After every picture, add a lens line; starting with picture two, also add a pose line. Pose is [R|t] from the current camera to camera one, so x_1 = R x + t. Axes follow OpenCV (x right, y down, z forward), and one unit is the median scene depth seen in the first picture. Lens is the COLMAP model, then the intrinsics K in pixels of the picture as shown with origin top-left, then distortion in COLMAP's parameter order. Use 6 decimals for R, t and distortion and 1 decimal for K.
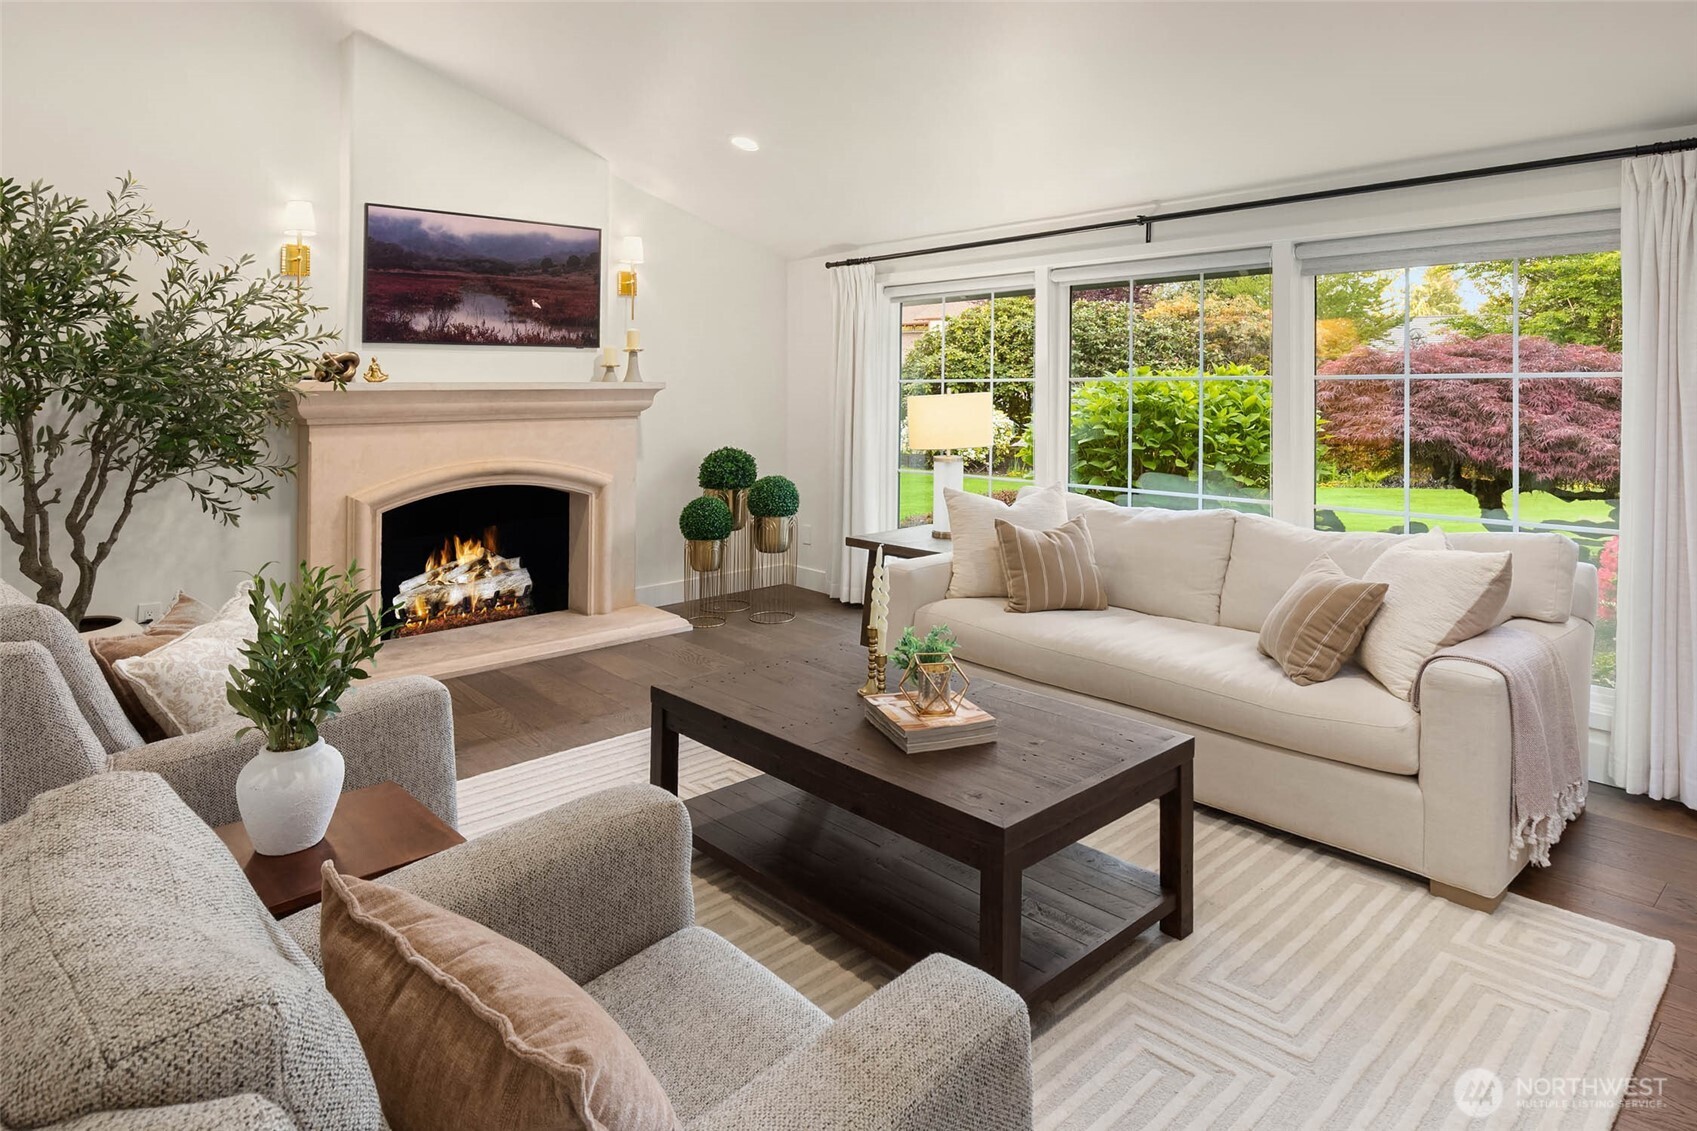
lens RADIAL K [[954.8, 0, 846.0], [0, 954.8, 491.3], [0, 0, 1]] dist [-0.005985, -0.001010]
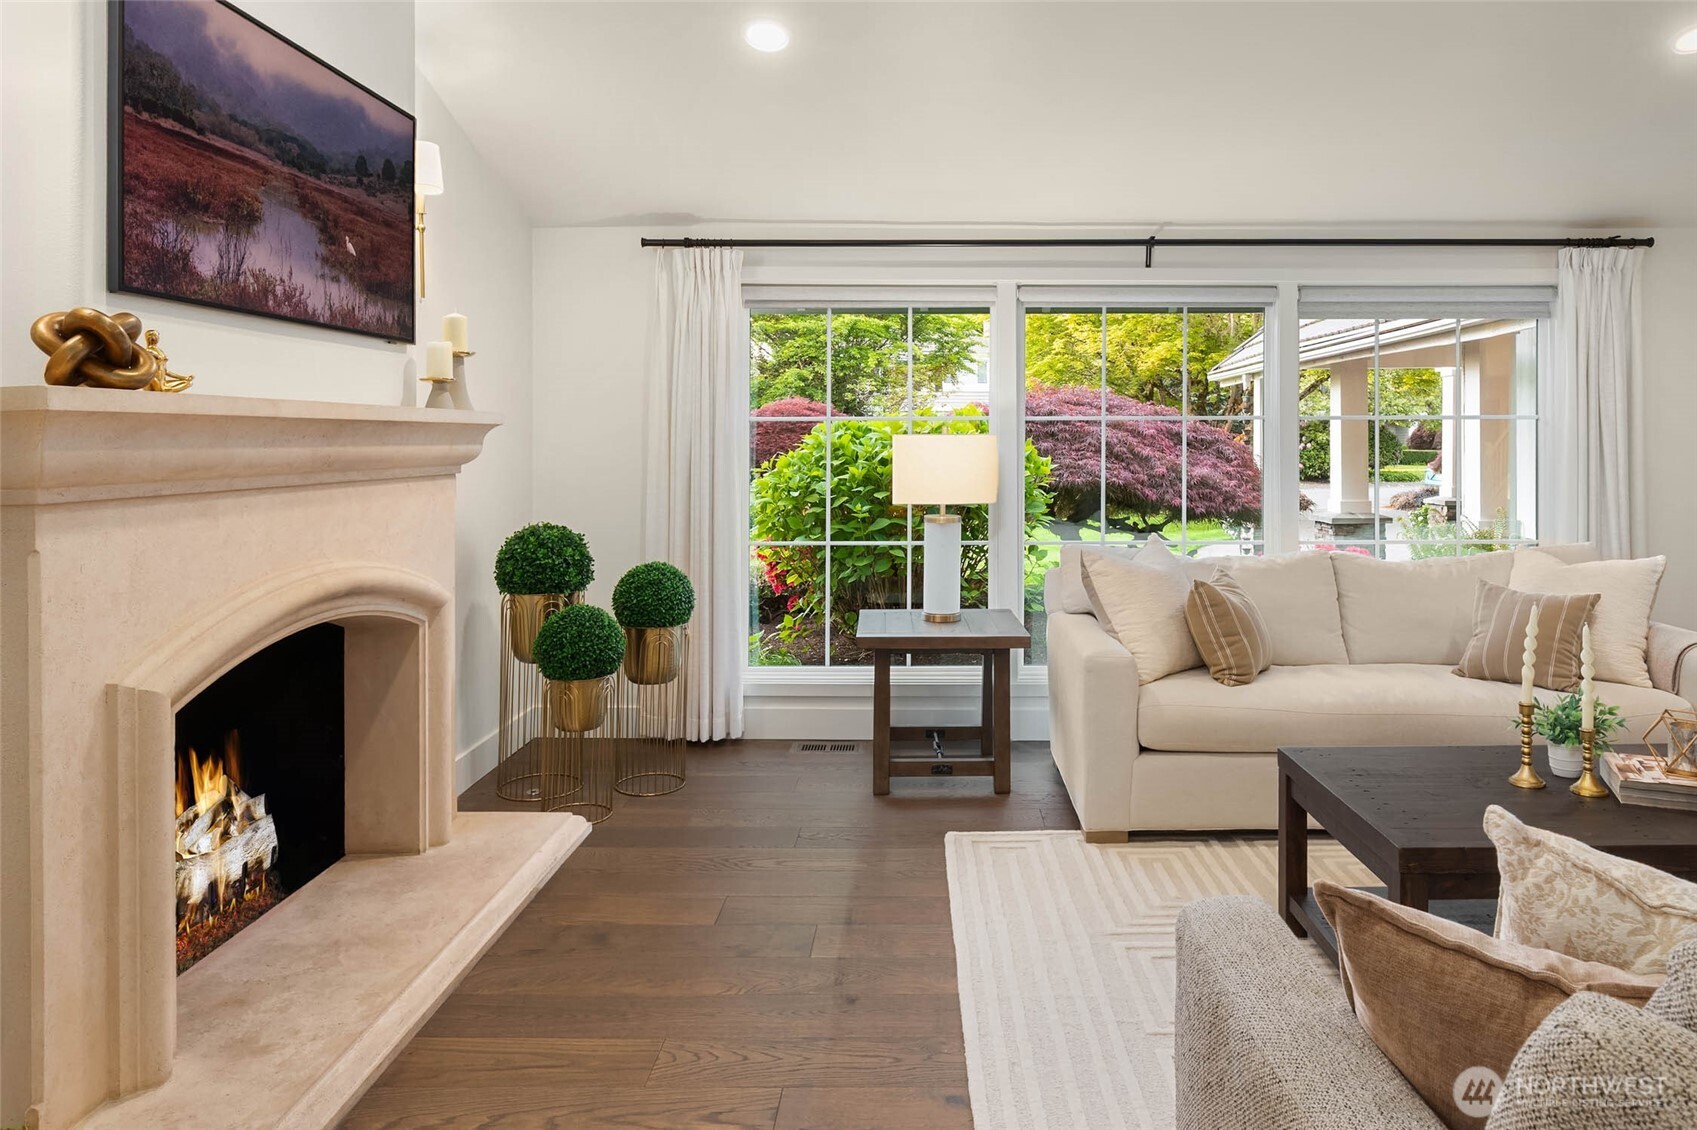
lens RADIAL K [[1142.1, 0, 848.5], [0, 1142.1, 565.0], [0, 0, 1]] dist [0.004696, -0.006869]
pose [[0.665994, -0.077964, 0.741872, -0.628345], [0.080903, 0.996206, 0.032064, -0.032510], [-0.741557, 0.038665, 0.669774, 0.440095]]
